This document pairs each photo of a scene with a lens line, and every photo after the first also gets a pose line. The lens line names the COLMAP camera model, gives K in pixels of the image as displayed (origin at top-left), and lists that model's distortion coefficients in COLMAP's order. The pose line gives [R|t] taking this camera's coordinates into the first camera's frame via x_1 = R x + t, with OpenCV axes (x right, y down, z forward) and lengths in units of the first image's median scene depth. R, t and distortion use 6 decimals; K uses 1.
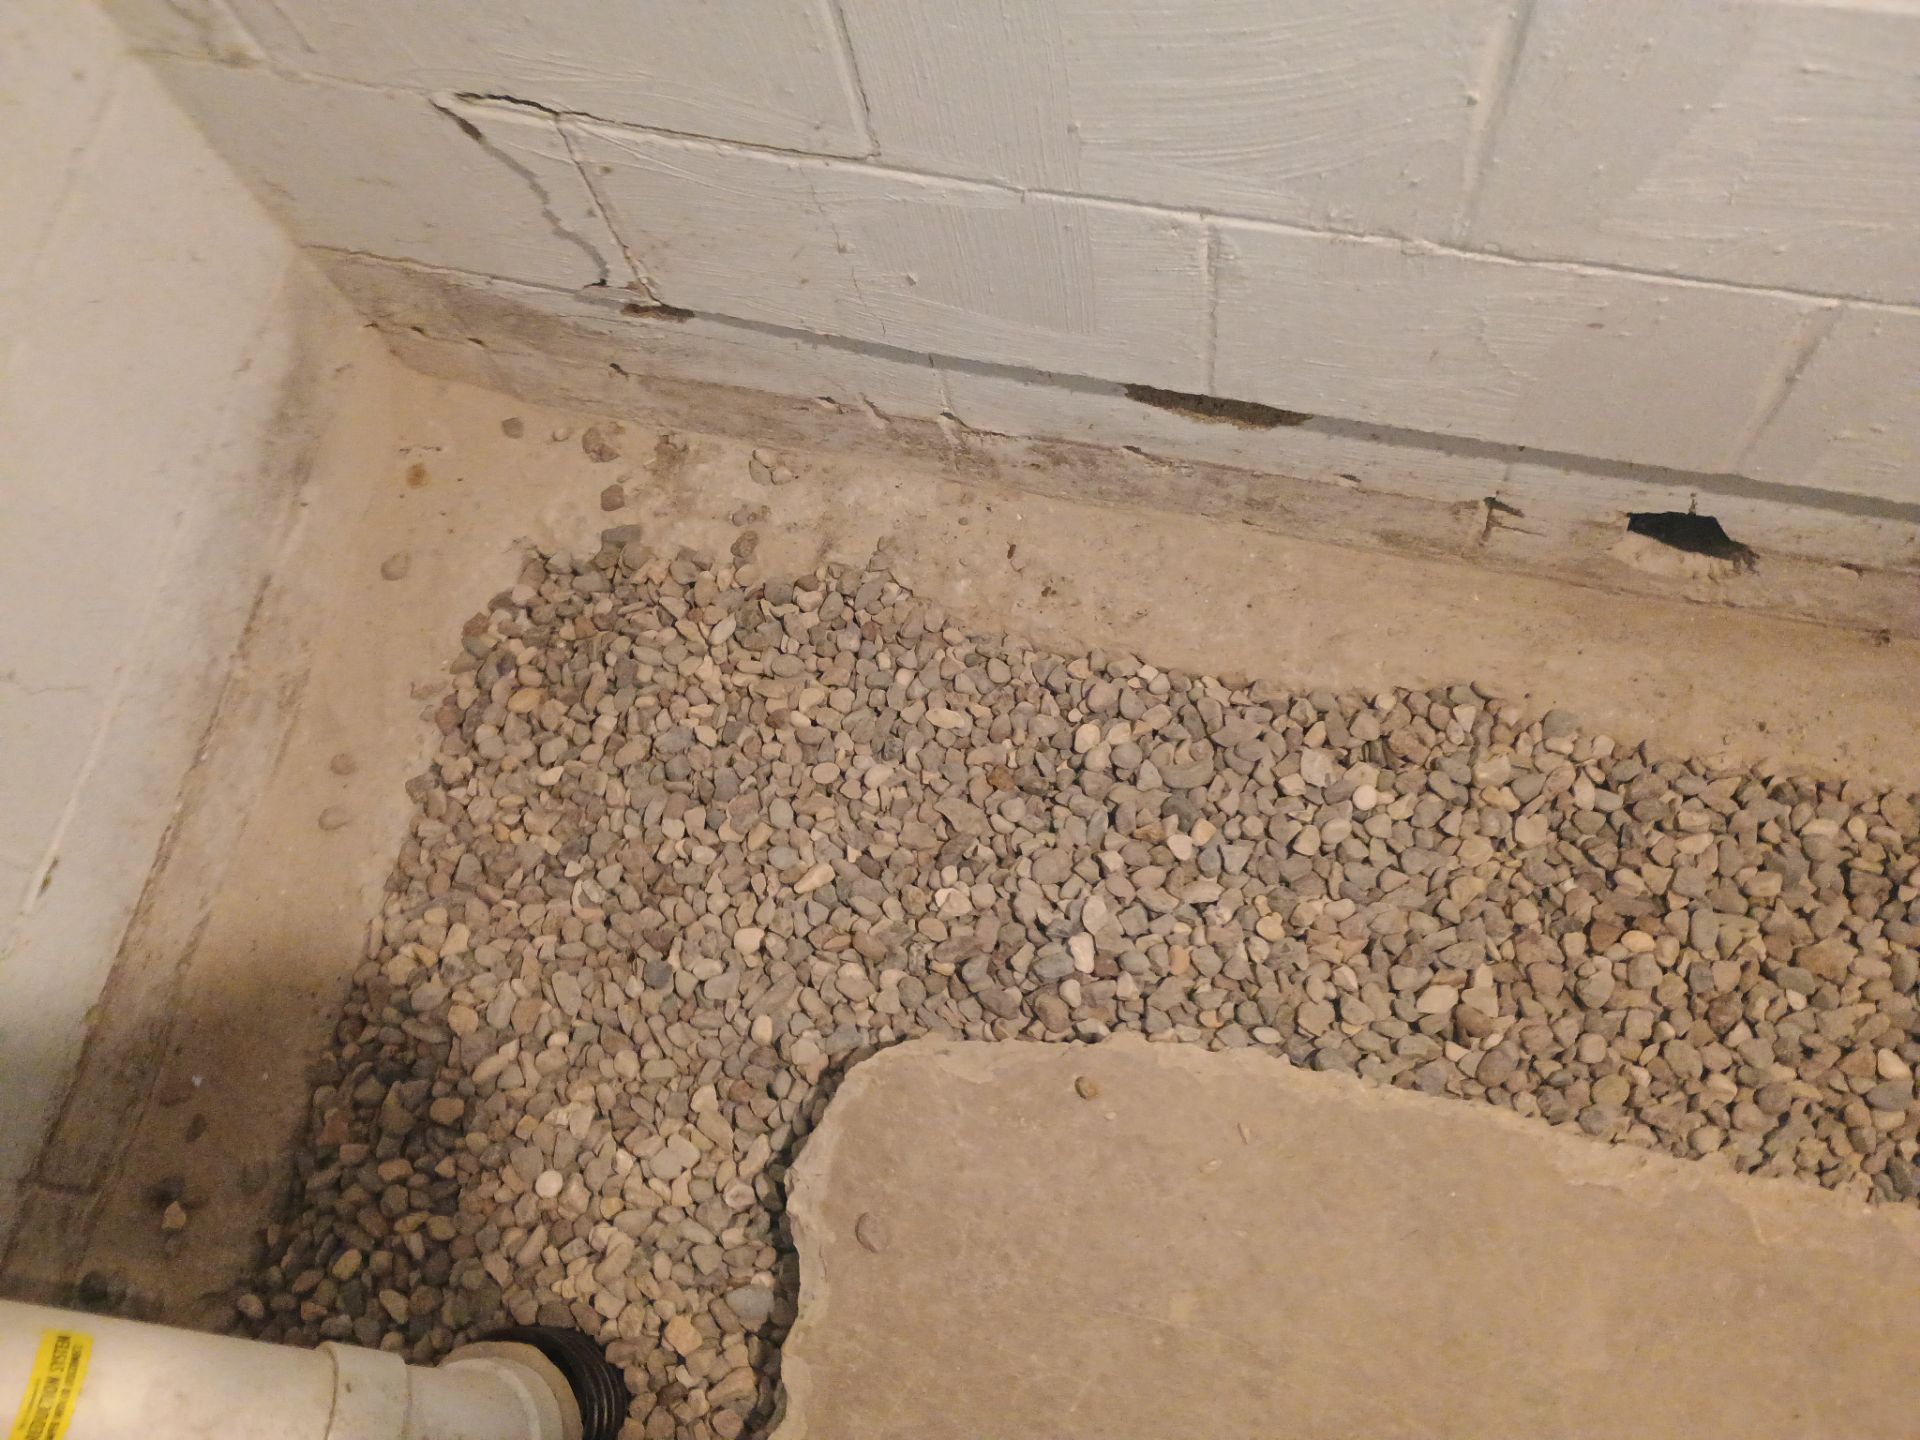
lens RADIAL K [[1681.1, 0, 949.9], [0, 1681.1, 717.2], [0, 0, 1]] dist [0.065373, -0.079184]
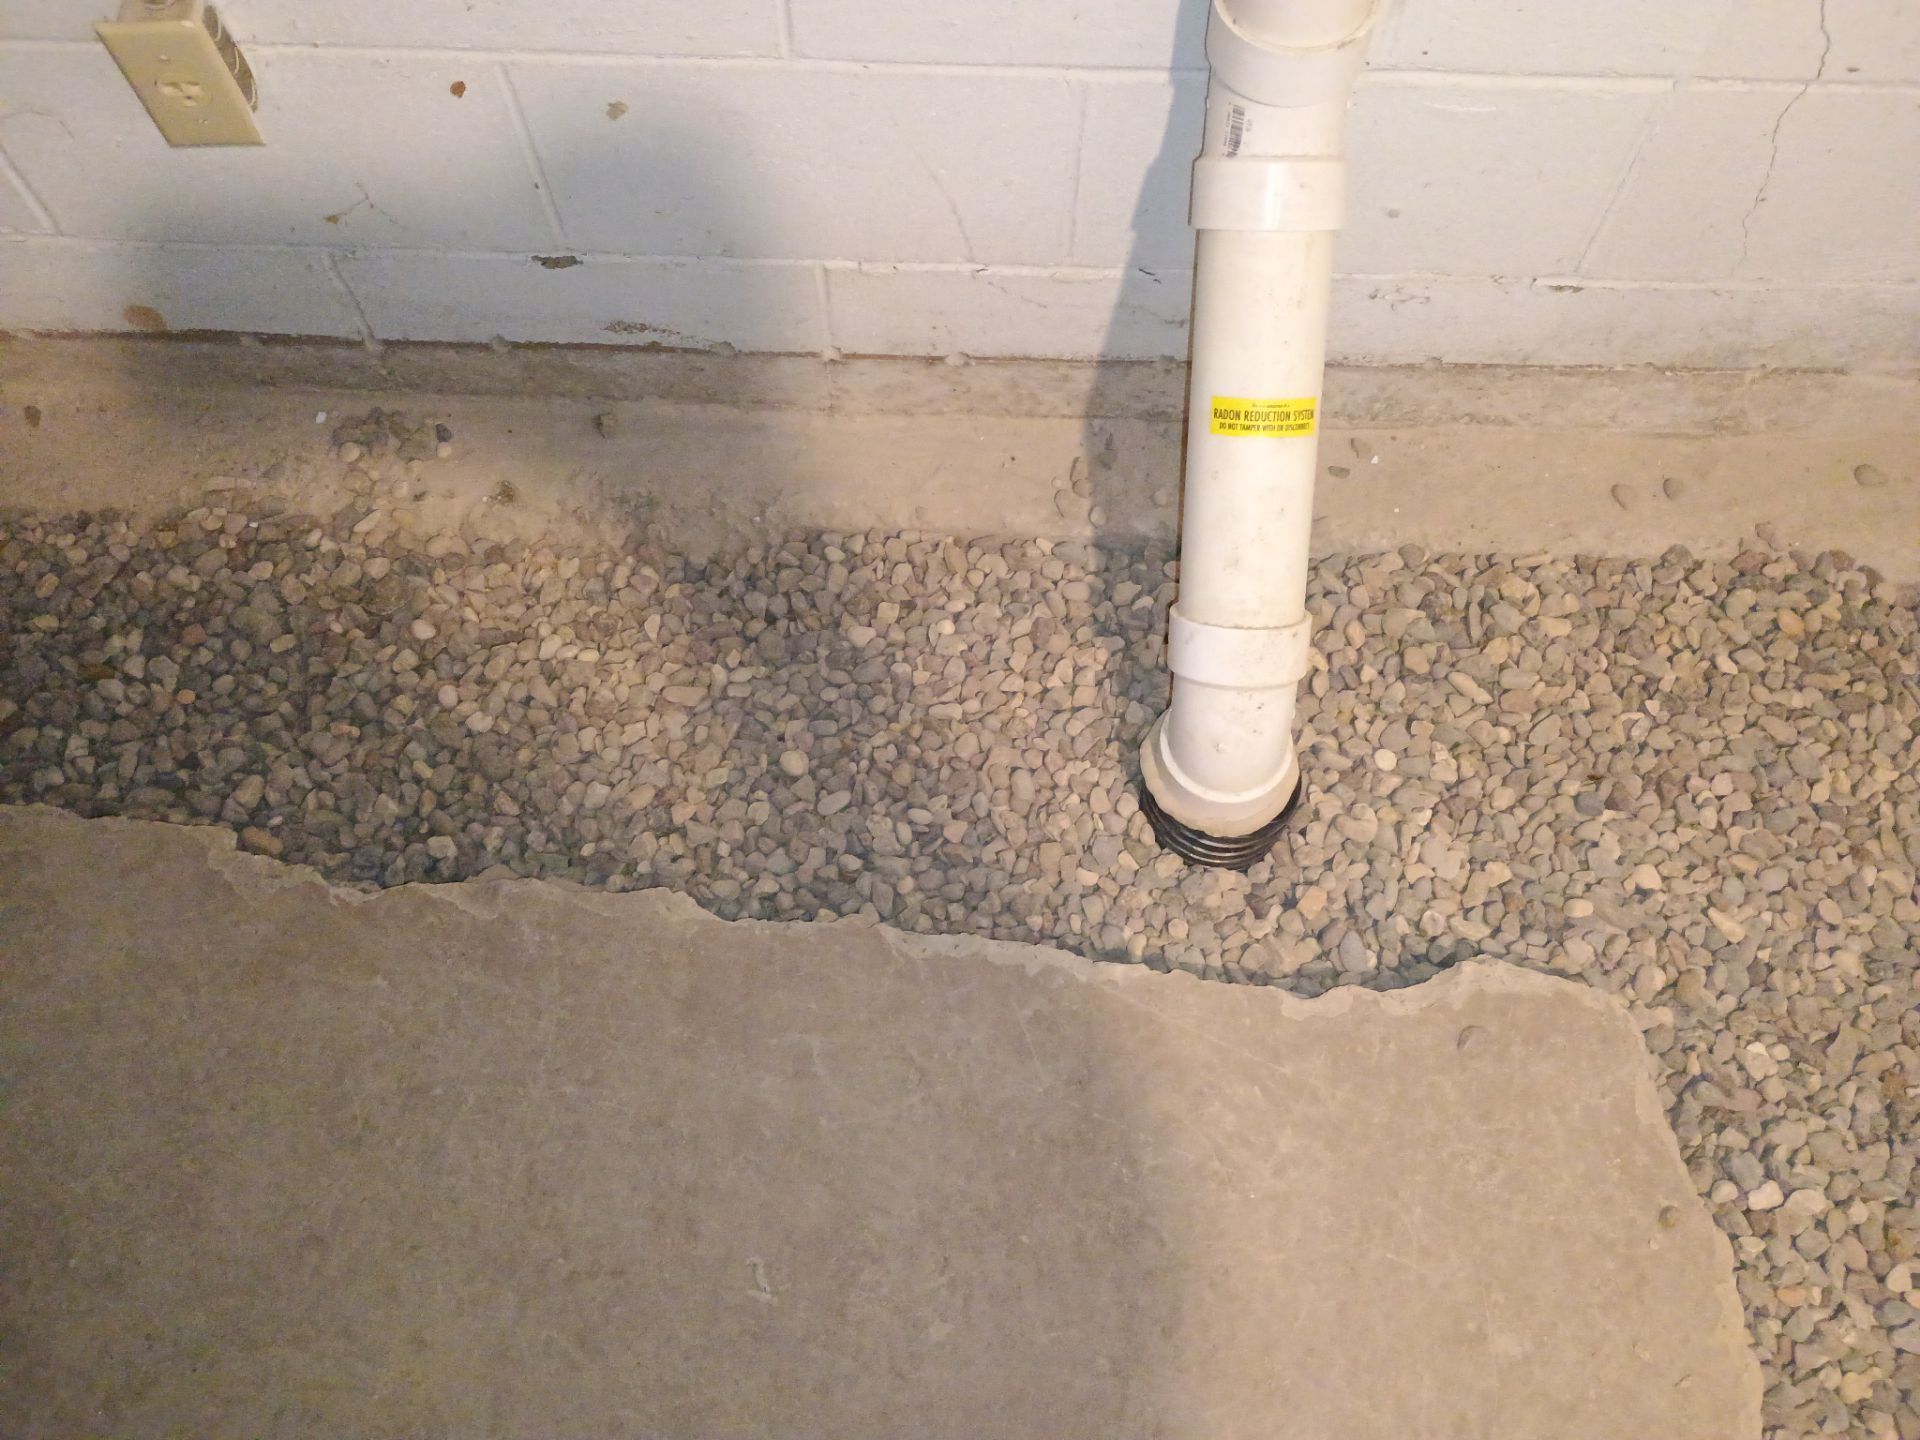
lens RADIAL K [[1681.1, 0, 956.1], [0, 1681.1, 722.6], [0, 0, 1]] dist [0.065373, -0.079184]
pose [[0.203809, 0.938396, -0.279061, -0.001515], [-0.932013, 0.273232, 0.238111, 0.255498], [0.299690, 0.211559, 0.930284, -0.144965]]
